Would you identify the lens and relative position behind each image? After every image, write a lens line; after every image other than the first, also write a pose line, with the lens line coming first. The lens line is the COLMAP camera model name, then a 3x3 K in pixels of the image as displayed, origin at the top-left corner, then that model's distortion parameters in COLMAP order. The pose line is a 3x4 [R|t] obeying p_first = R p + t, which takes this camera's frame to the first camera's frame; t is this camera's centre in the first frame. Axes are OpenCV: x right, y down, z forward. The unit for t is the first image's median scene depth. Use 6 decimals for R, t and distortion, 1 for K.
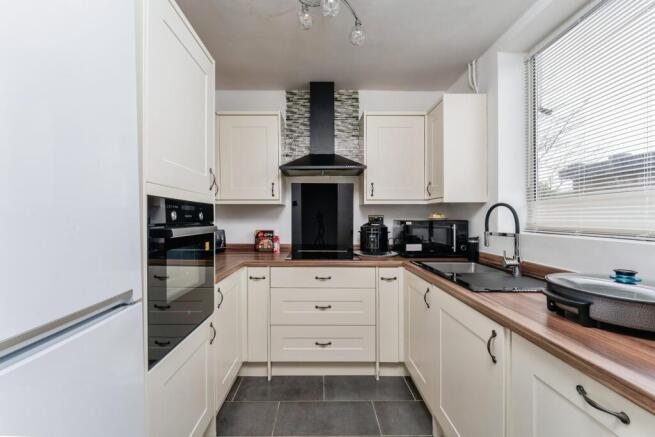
lens RADIAL K [[280.9, 0, 322.9], [0, 280.9, 215.7], [0, 0, 1]] dist [-0.000713, -0.000067]
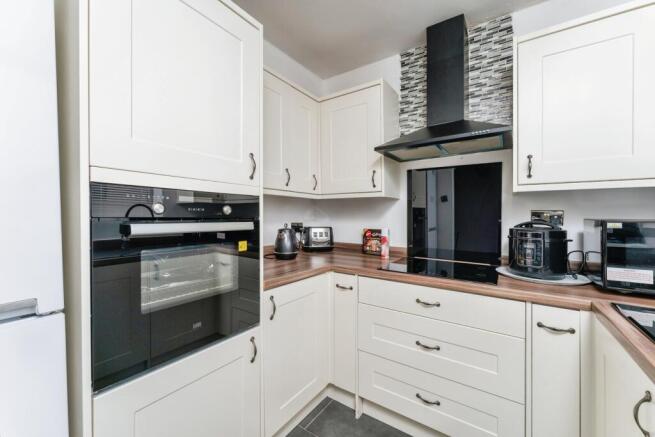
lens RADIAL K [[265.0, 0, 328.2], [0, 265.0, 215.3], [0, 0, 1]] dist [-0.000212, -0.000028]
pose [[0.818519, 0.006203, -0.574446, 0.161122], [-0.003456, 0.999977, 0.005874, 0.008003], [0.574469, -0.002822, 0.818521, 0.325178]]
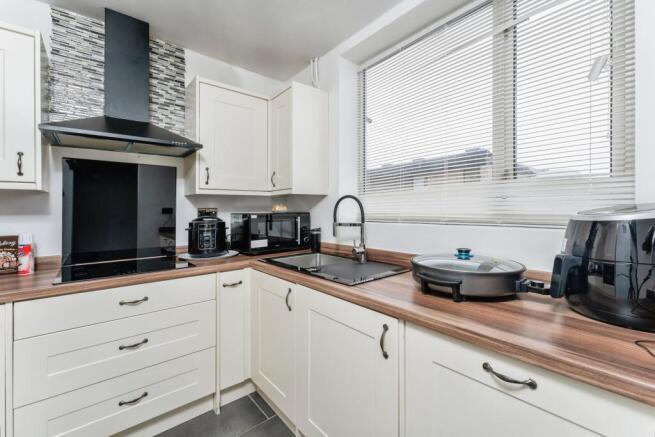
lens RADIAL K [[277.5, 0, 341.4], [0, 277.5, 204.7], [0, 0, 1]] dist [0.000864, 0.000308]
pose [[0.756188, 0.002336, 0.654351, -0.057036], [0.008408, 0.999876, -0.013286, 0.003390], [-0.654301, 0.015549, 0.756074, 0.160274]]
